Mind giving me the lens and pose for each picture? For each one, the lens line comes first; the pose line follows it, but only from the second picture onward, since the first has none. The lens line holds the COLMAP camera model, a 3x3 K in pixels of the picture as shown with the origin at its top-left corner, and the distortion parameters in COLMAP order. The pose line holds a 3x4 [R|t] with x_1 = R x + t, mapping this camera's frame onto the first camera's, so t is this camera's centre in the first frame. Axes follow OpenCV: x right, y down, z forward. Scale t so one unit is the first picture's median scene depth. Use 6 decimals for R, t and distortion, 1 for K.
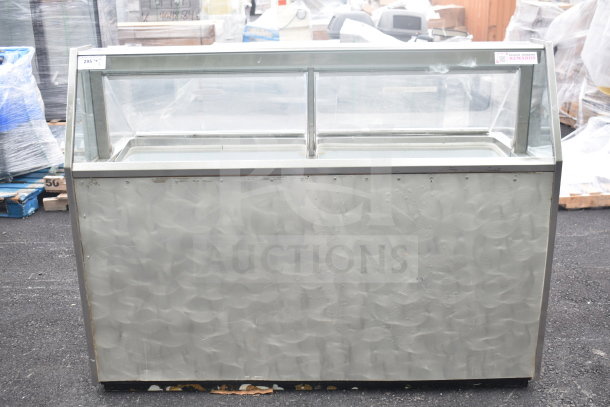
lens RADIAL K [[699.3, 0, 305.0], [0, 699.3, 203.5], [0, 0, 1]] dist [-0.000110, 0.009755]
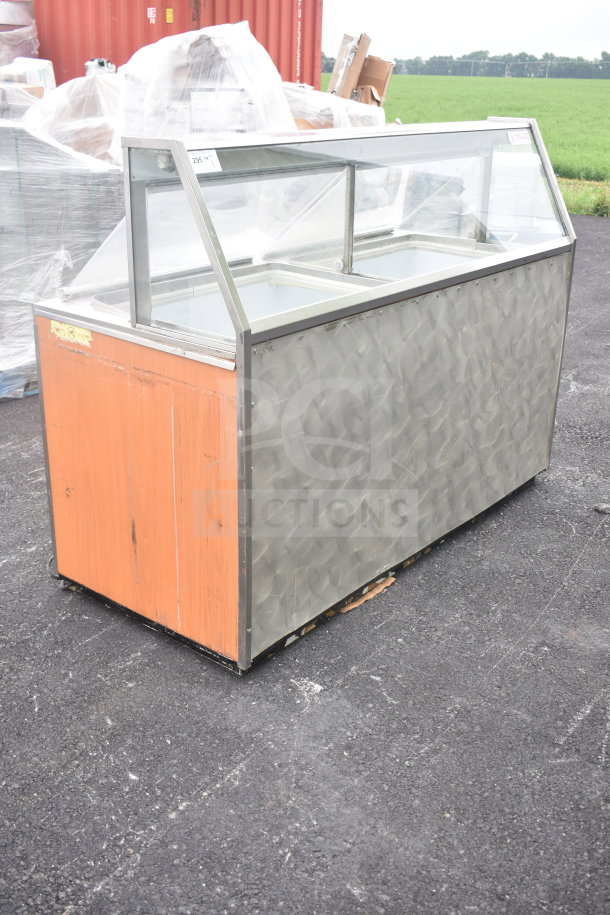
lens RADIAL K [[972.7, 0, 305.0], [0, 972.7, 457.5], [0, 0, 1]] dist [-0.064402, -0.002538]
pose [[0.612660, -0.269006, 0.743157, -0.952711], [0.218663, 0.961283, 0.167696, -0.073923], [-0.759496, 0.059760, 0.647762, 0.394698]]
